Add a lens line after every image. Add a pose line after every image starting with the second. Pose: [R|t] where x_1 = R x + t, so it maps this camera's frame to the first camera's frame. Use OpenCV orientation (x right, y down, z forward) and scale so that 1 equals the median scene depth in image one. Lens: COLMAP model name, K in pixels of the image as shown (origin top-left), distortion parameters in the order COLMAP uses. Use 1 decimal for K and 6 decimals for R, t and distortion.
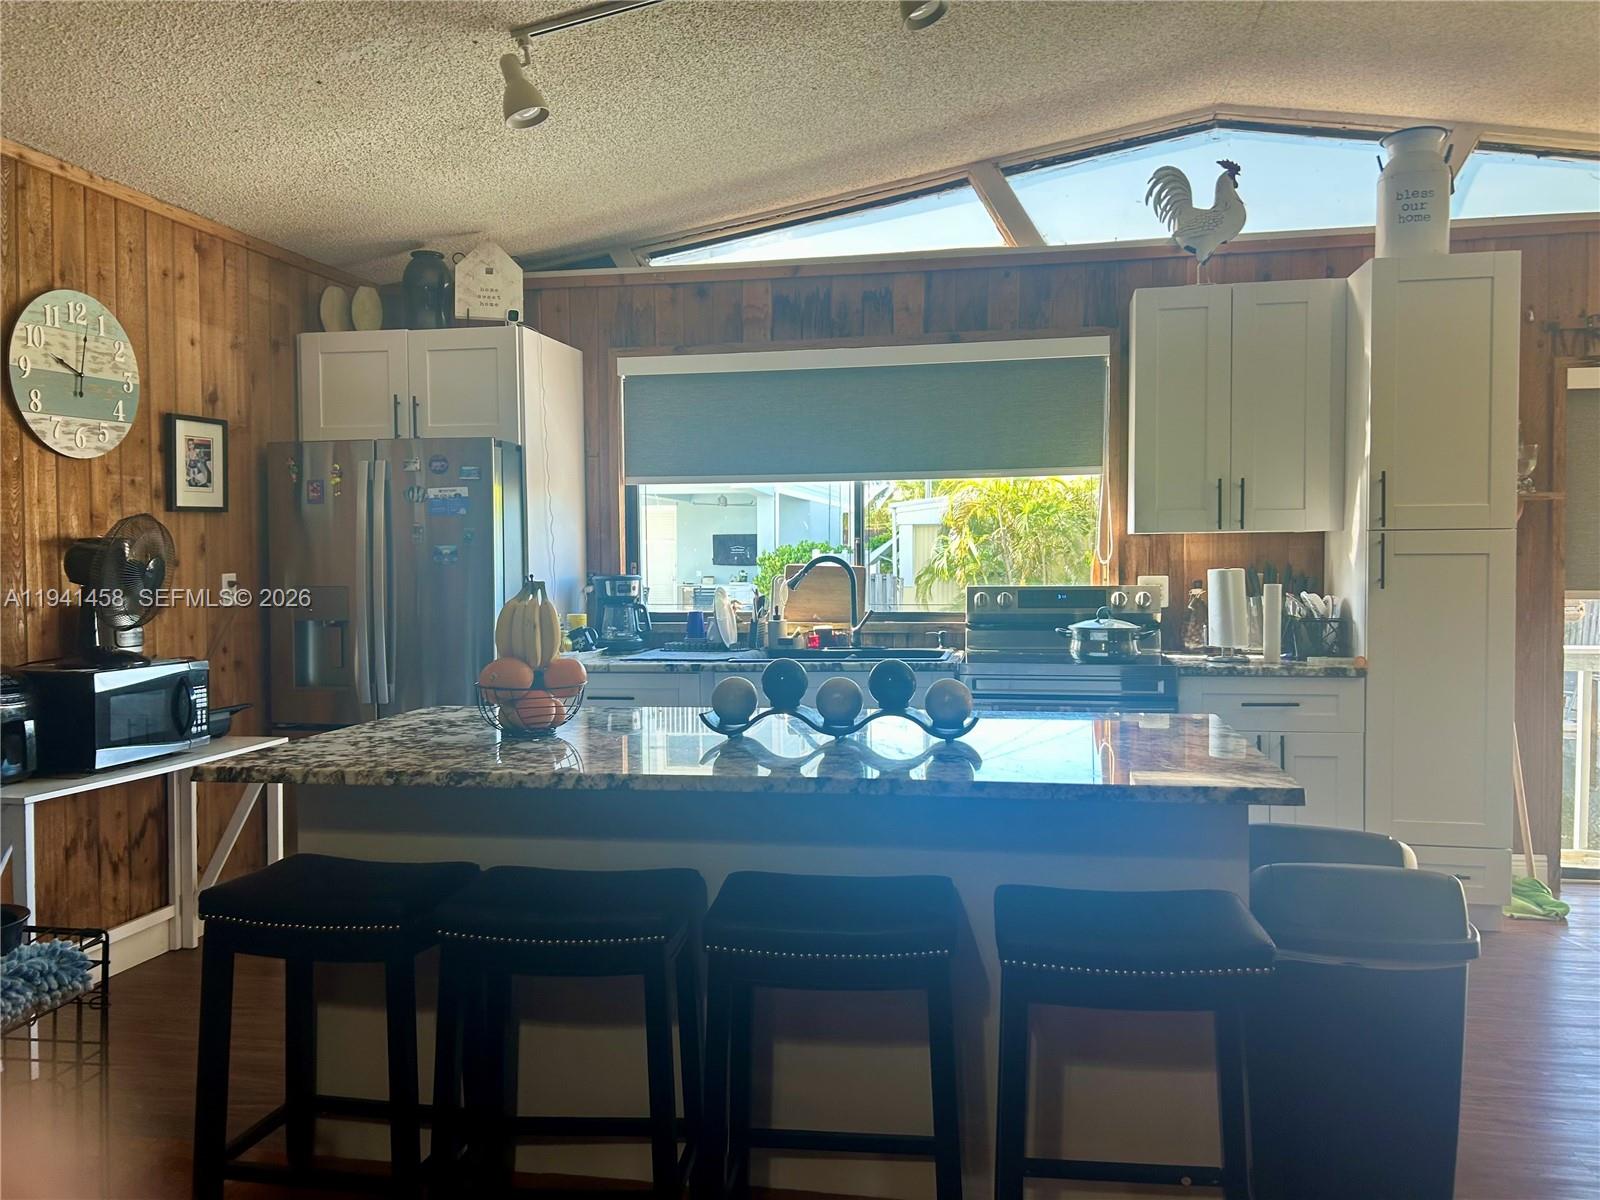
lens RADIAL K [[1208.7, 0, 809.7], [0, 1208.7, 590.9], [0, 0, 1]] dist [0.044662, -0.039902]
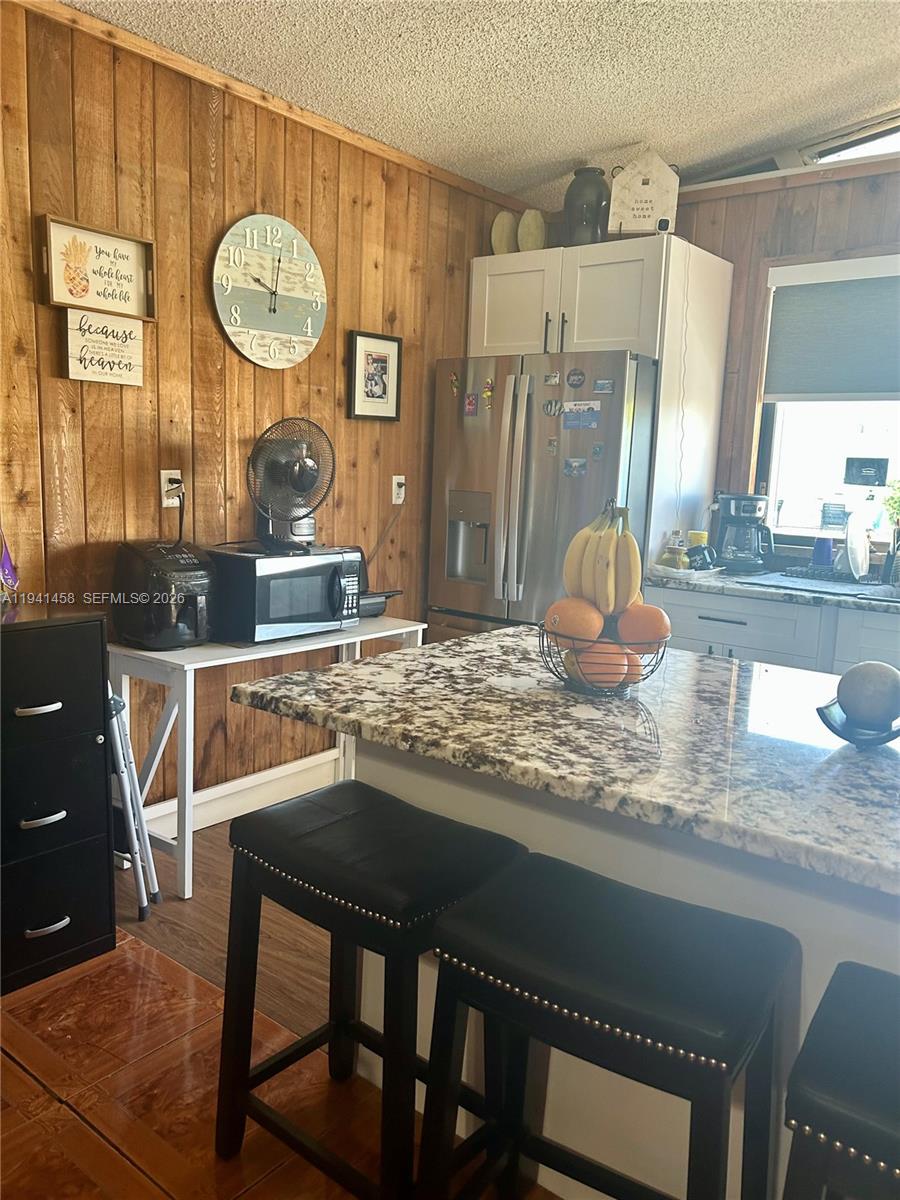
lens RADIAL K [[906.5, 0, 457.0], [0, 906.5, 610.4], [0, 0, 1]] dist [0.044662, -0.039902]
pose [[0.887531, 0.115375, -0.446069, -0.028114], [-0.058534, 0.988530, 0.139216, -0.011179], [0.457015, -0.097449, 0.884105, 0.262852]]
